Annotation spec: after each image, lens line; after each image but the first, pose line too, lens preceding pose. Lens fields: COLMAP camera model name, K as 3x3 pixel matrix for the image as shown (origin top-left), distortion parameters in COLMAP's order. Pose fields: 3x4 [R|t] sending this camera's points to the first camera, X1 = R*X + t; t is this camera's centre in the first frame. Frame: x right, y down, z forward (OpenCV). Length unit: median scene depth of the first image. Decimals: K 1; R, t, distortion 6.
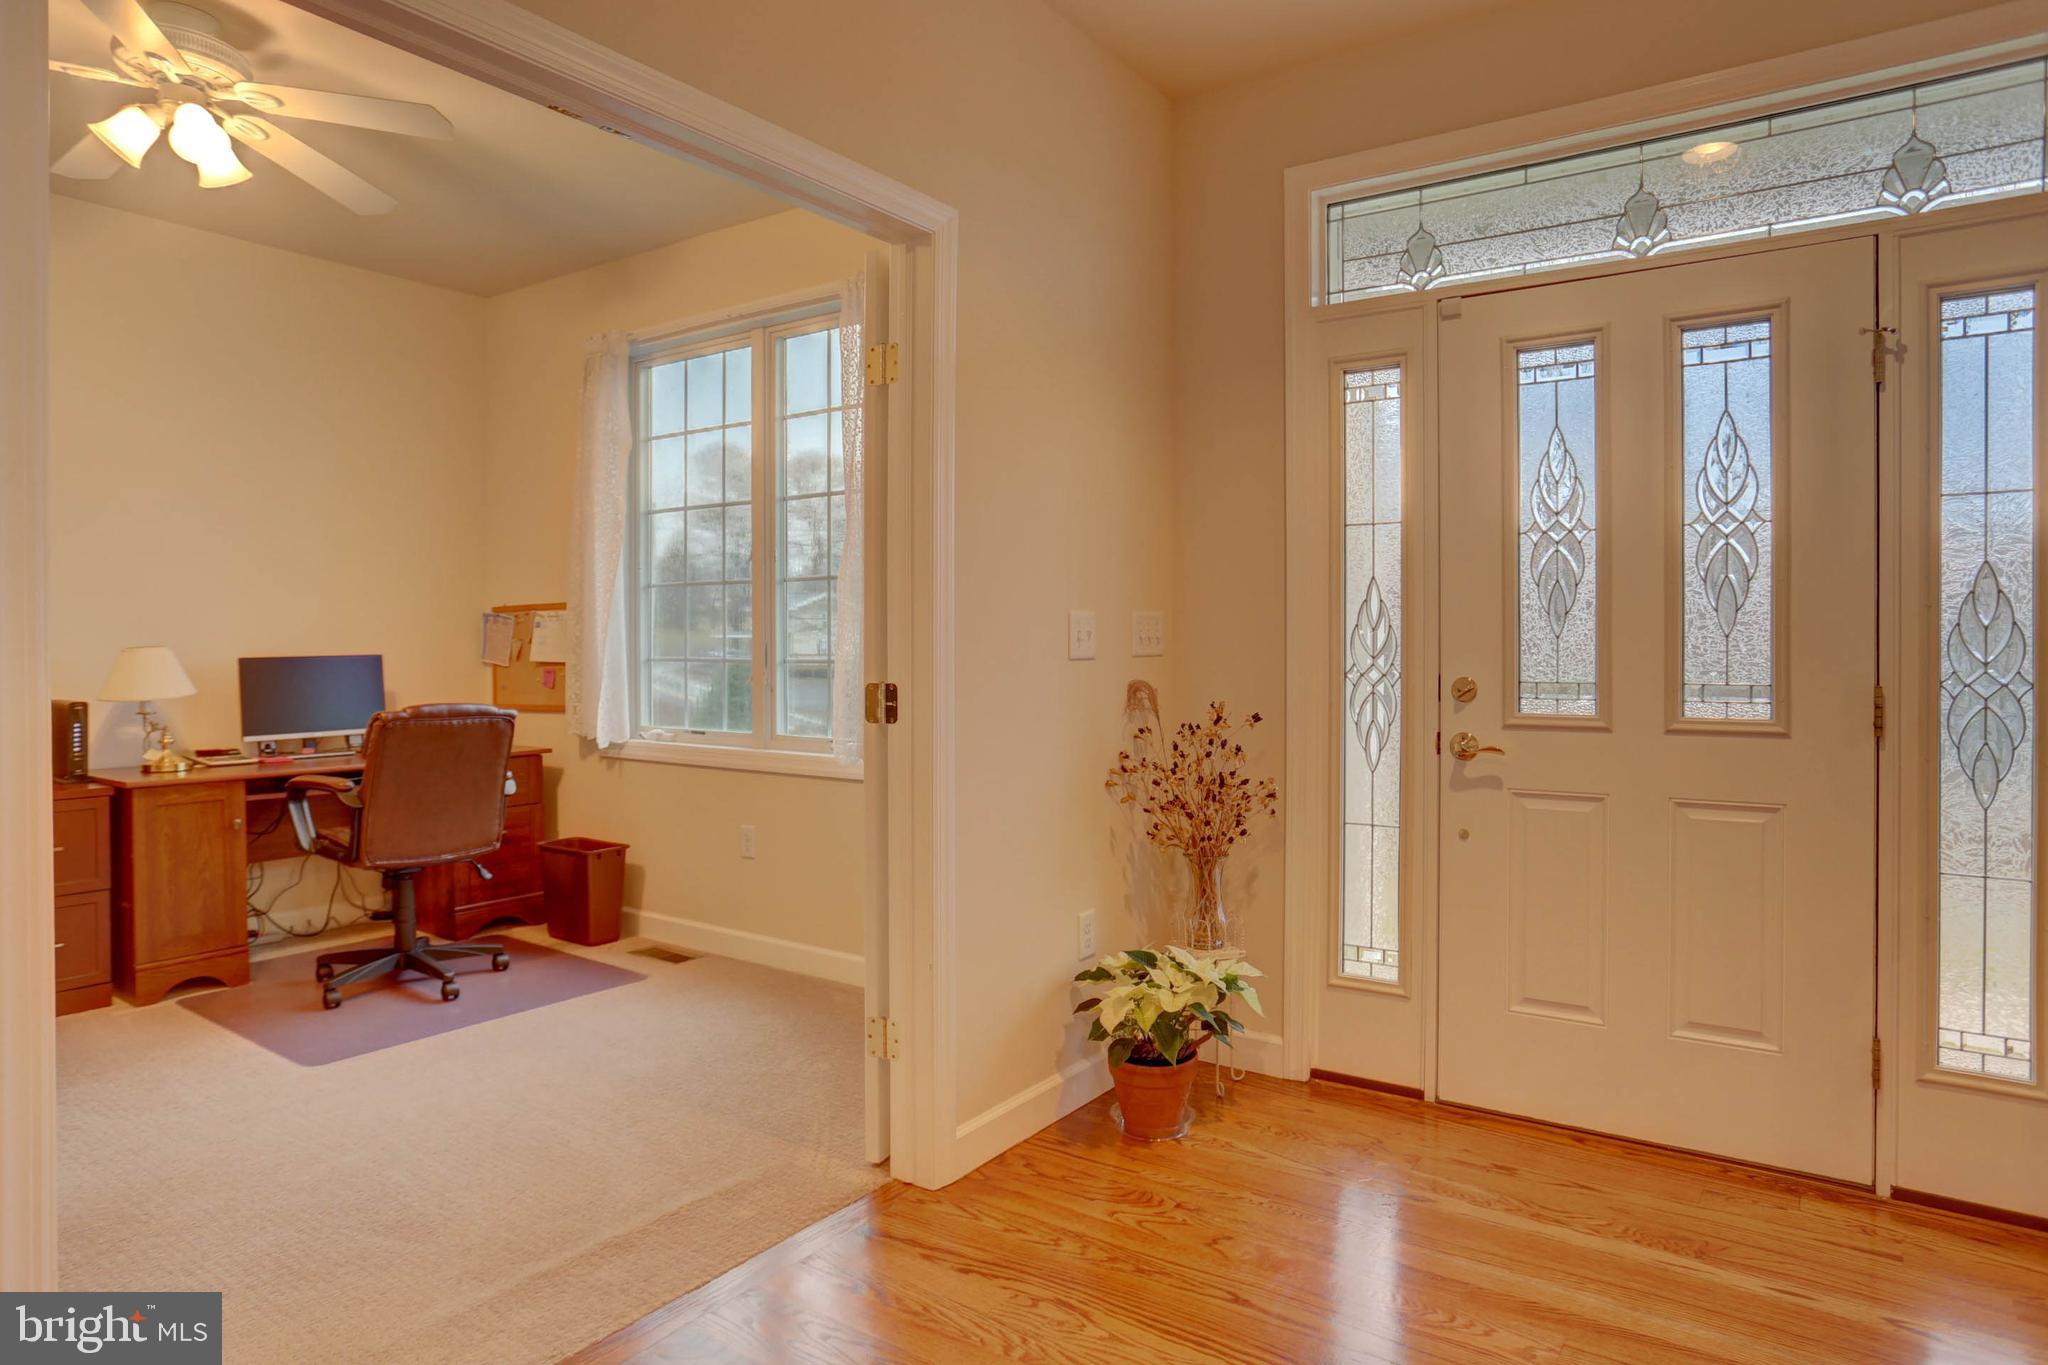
lens RADIAL K [[1175.1, 0, 997.2], [0, 1175.1, 666.4], [0, 0, 1]] dist [-0.025571, 0.015618]
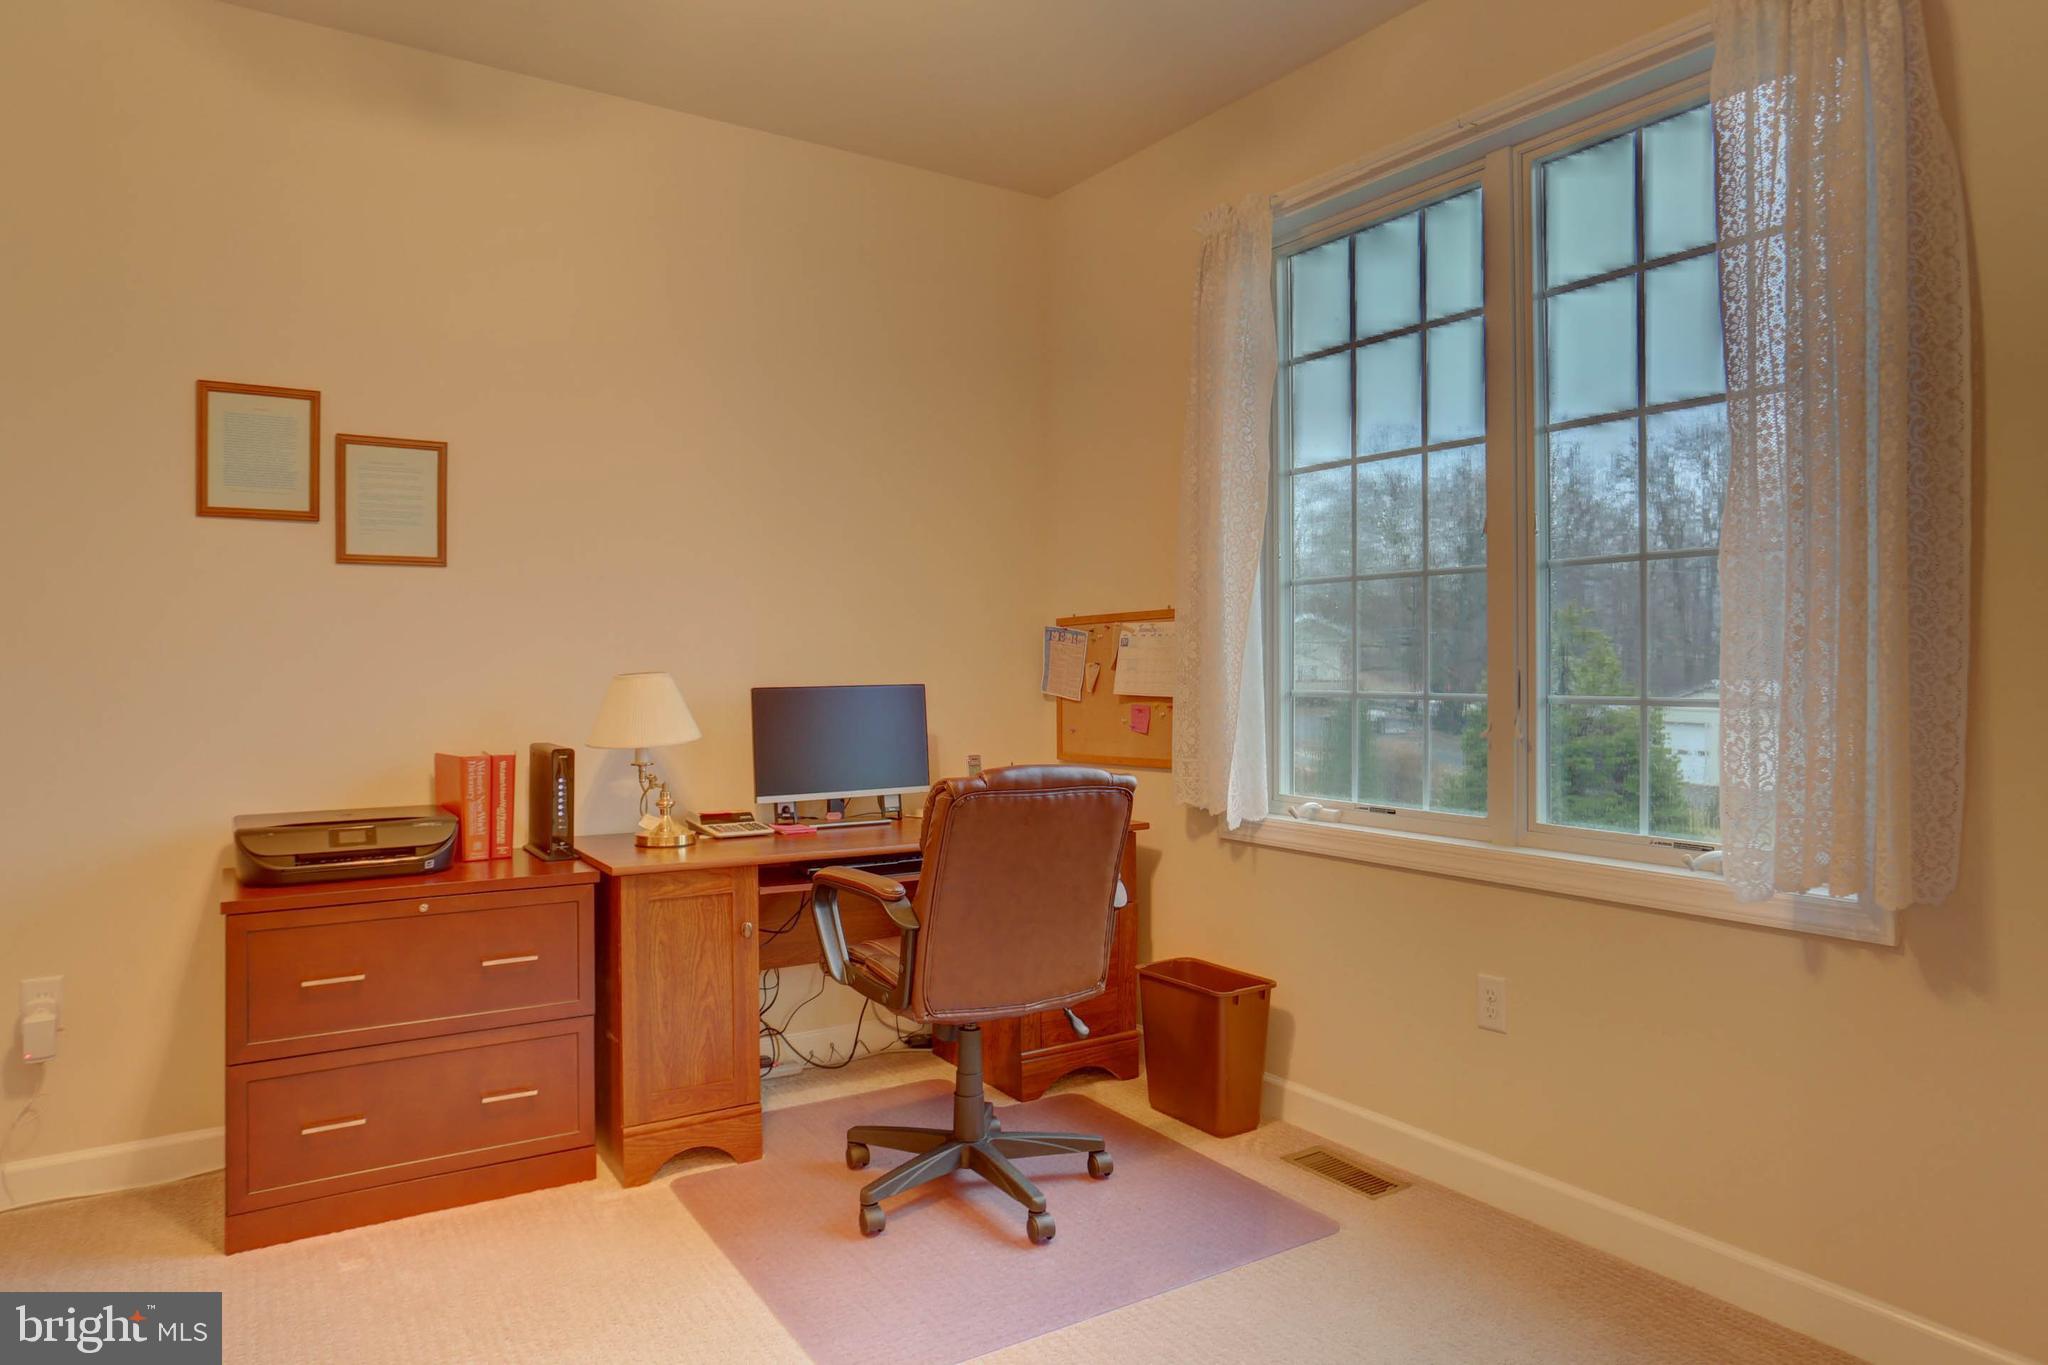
lens RADIAL K [[1288.8, 0, 1029.0], [0, 1288.8, 675.9], [0, 0, 1]] dist [-0.032813, -0.001027]
pose [[0.933398, 0.001622, -0.358840, -0.206100], [-0.006096, 0.999917, -0.011338, -0.007775], [0.358792, 0.012770, 0.933330, 0.319630]]
